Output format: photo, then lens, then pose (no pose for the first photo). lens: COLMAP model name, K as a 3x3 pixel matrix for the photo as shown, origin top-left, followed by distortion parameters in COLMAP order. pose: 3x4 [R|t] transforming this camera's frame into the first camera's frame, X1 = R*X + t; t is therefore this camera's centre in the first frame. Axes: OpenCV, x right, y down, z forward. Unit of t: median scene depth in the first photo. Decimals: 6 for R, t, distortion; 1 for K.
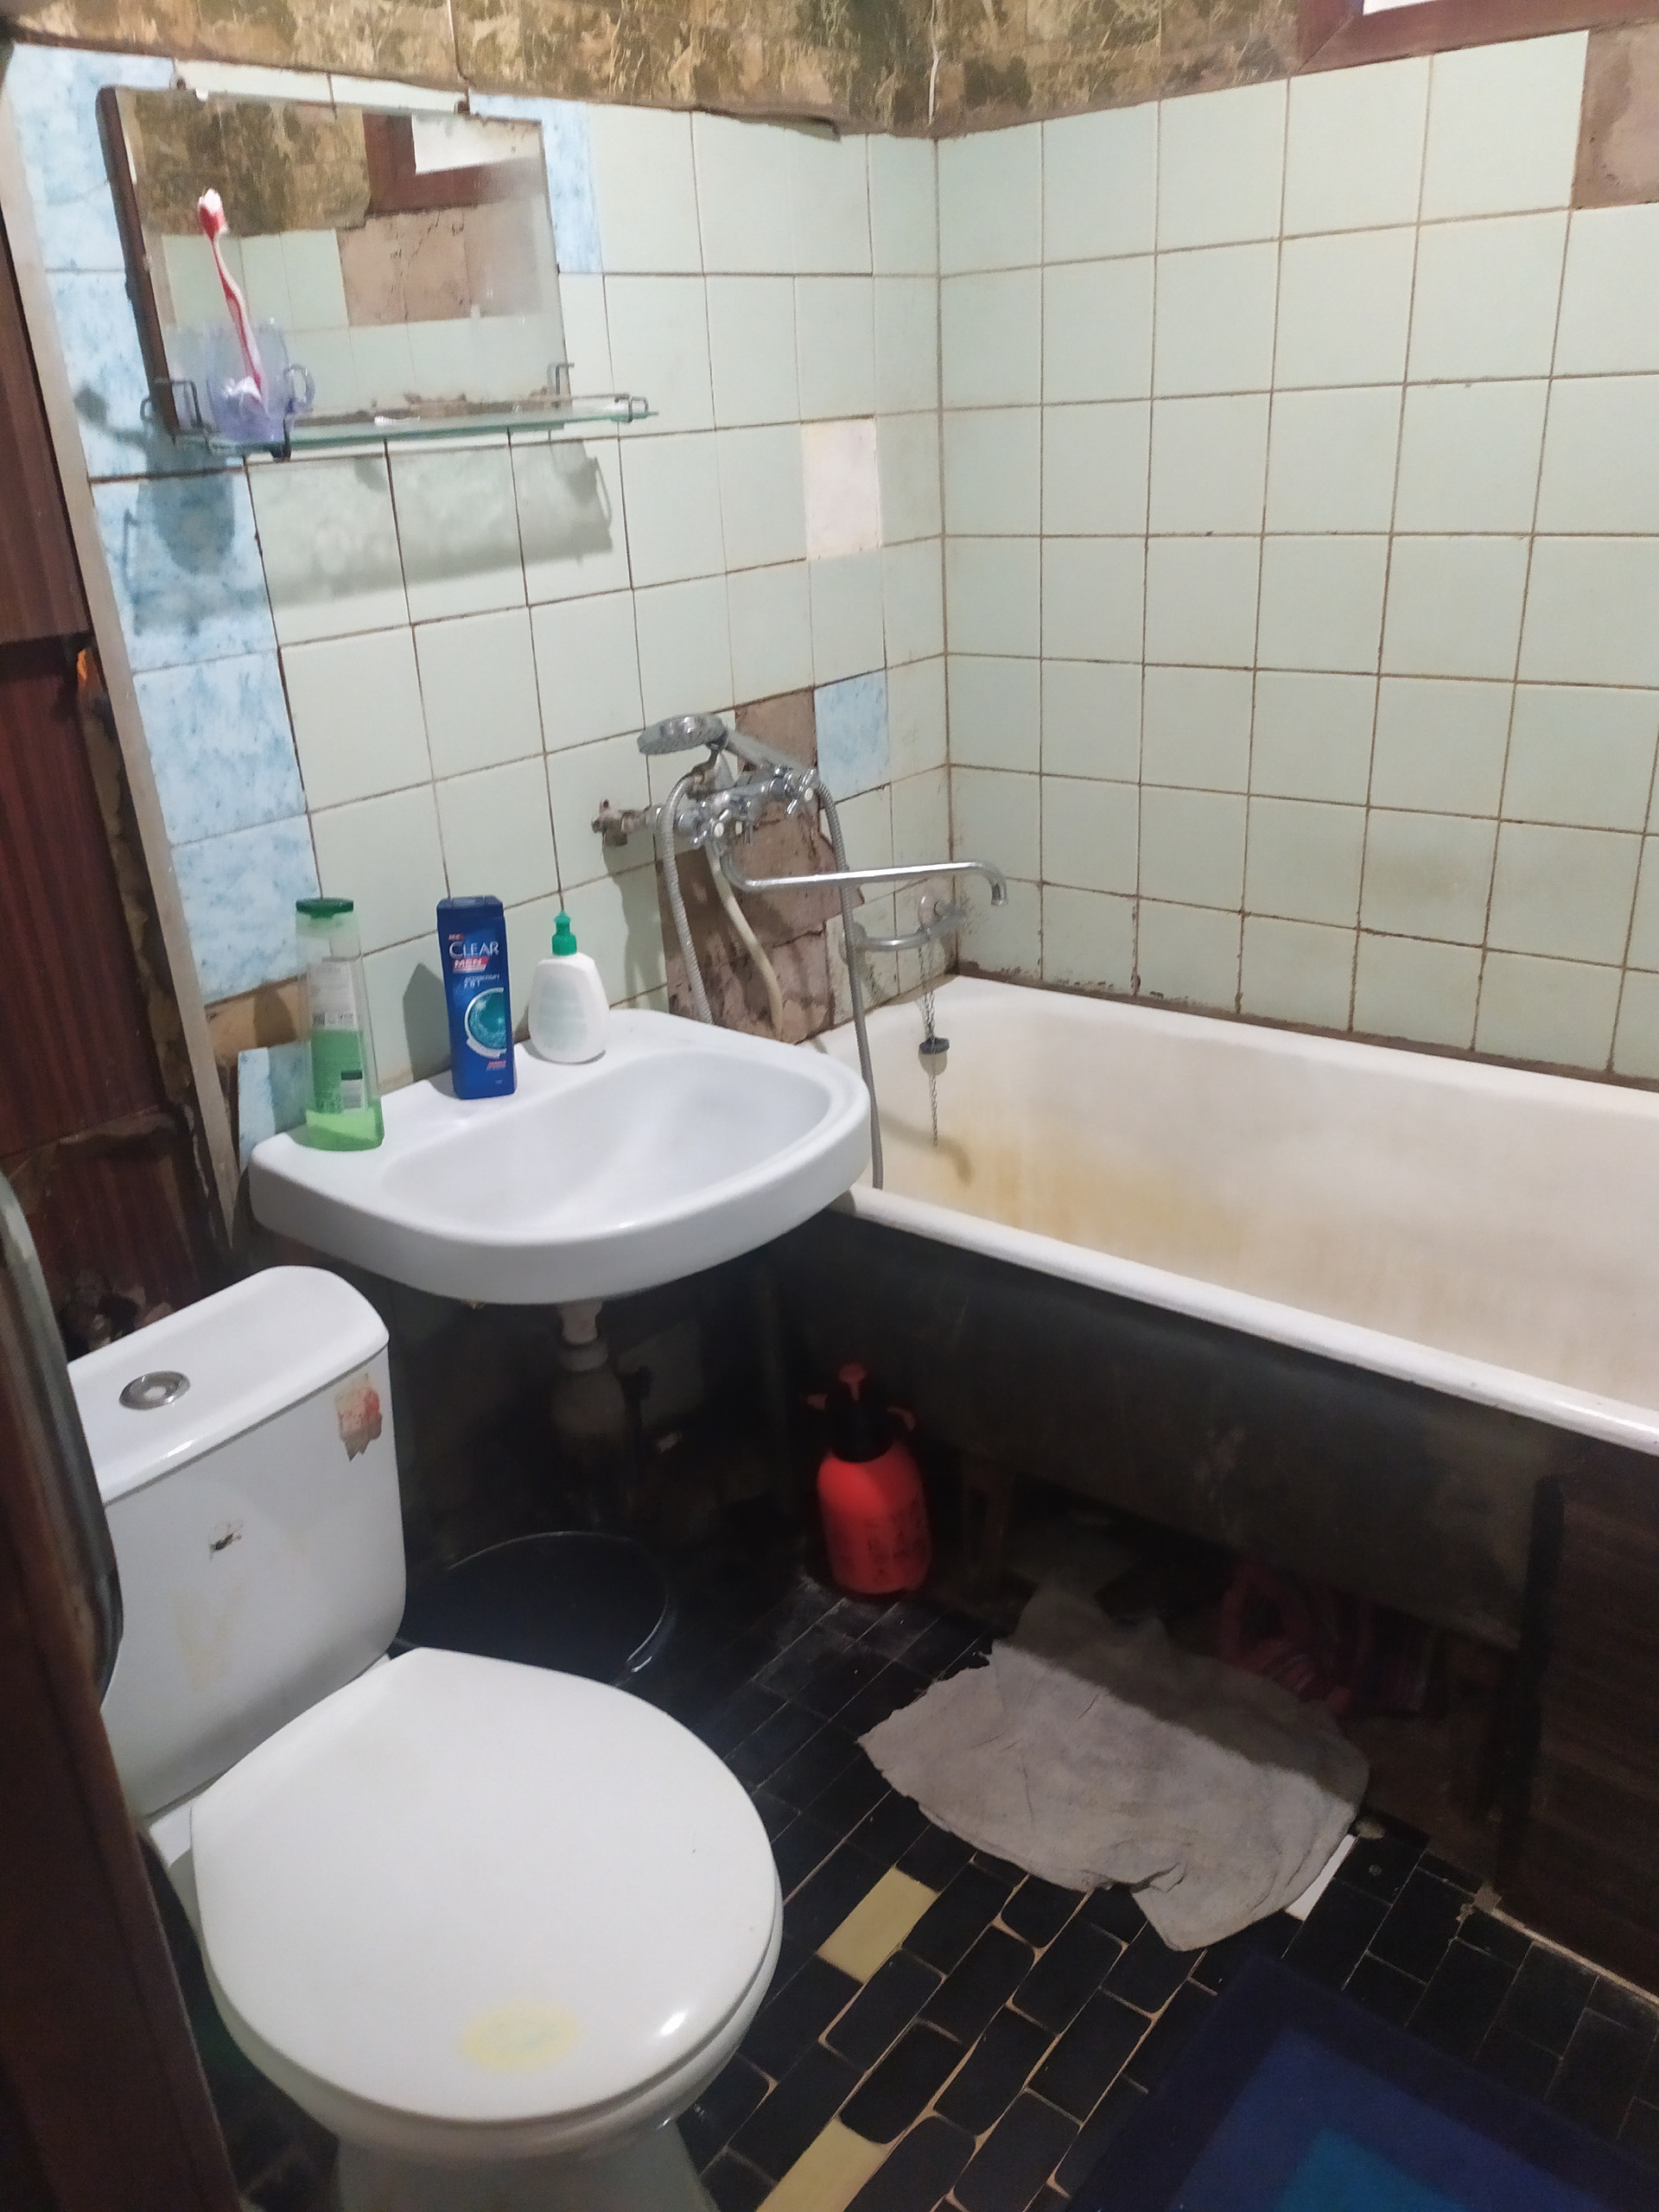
lens RADIAL K [[1693.6, 0, 782.6], [0, 1693.6, 1130.6], [0, 0, 1]] dist [0.076081, -0.087987]
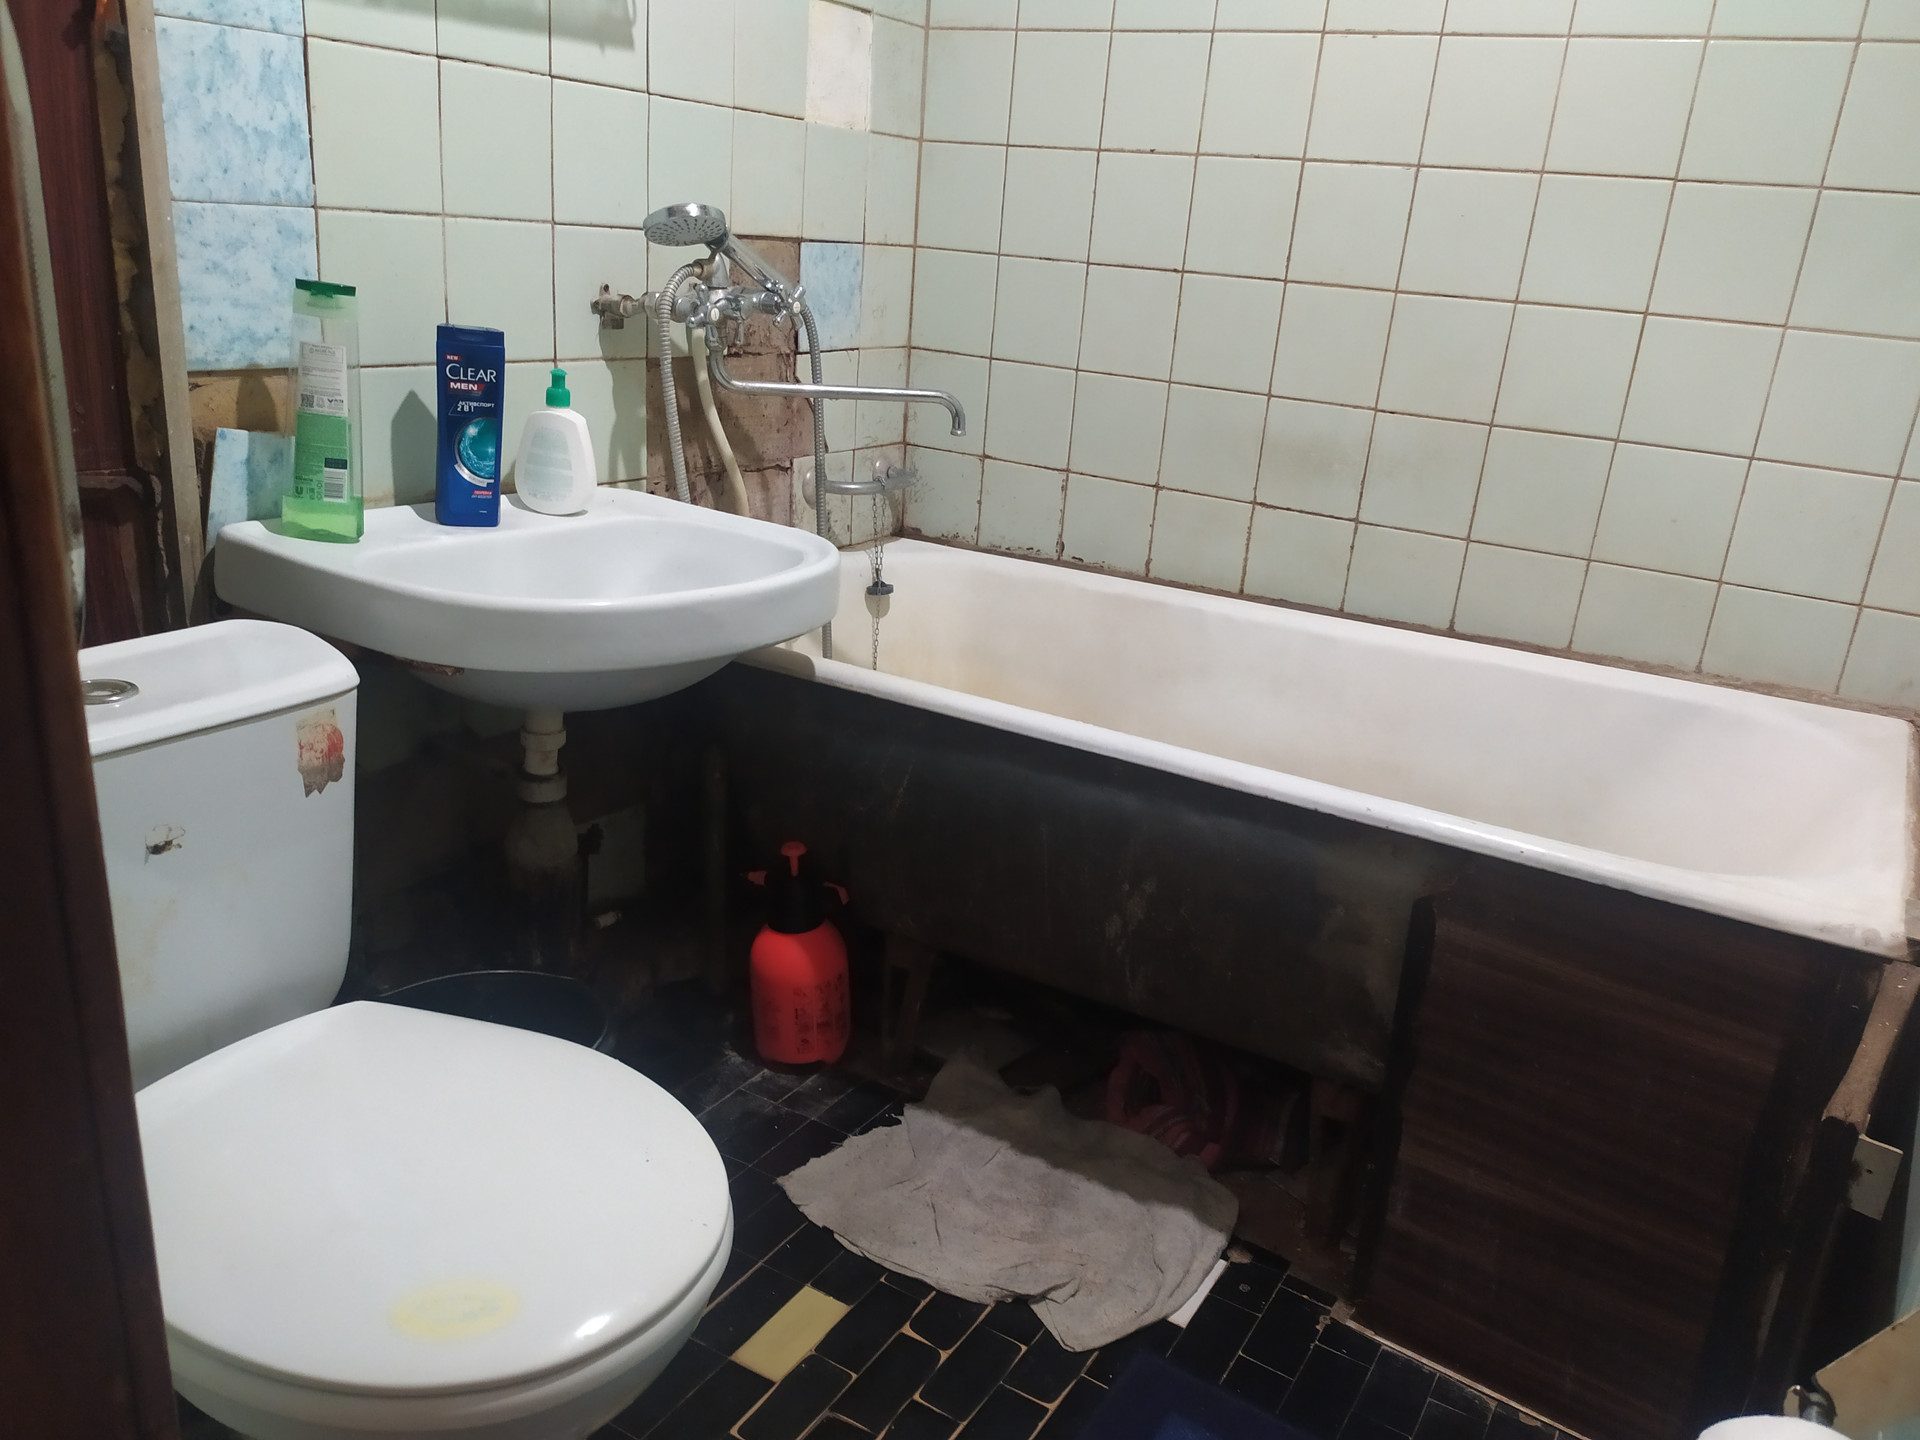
lens RADIAL K [[1470.0, 0, 965.0], [0, 1470.0, 717.6], [0, 0, 1]] dist [0.076081, -0.087987]
pose [[0.980267, 0.081201, 0.180232, -0.030612], [-0.067060, 0.994272, -0.083221, 0.146188], [-0.185957, 0.069492, 0.980097, 0.067823]]
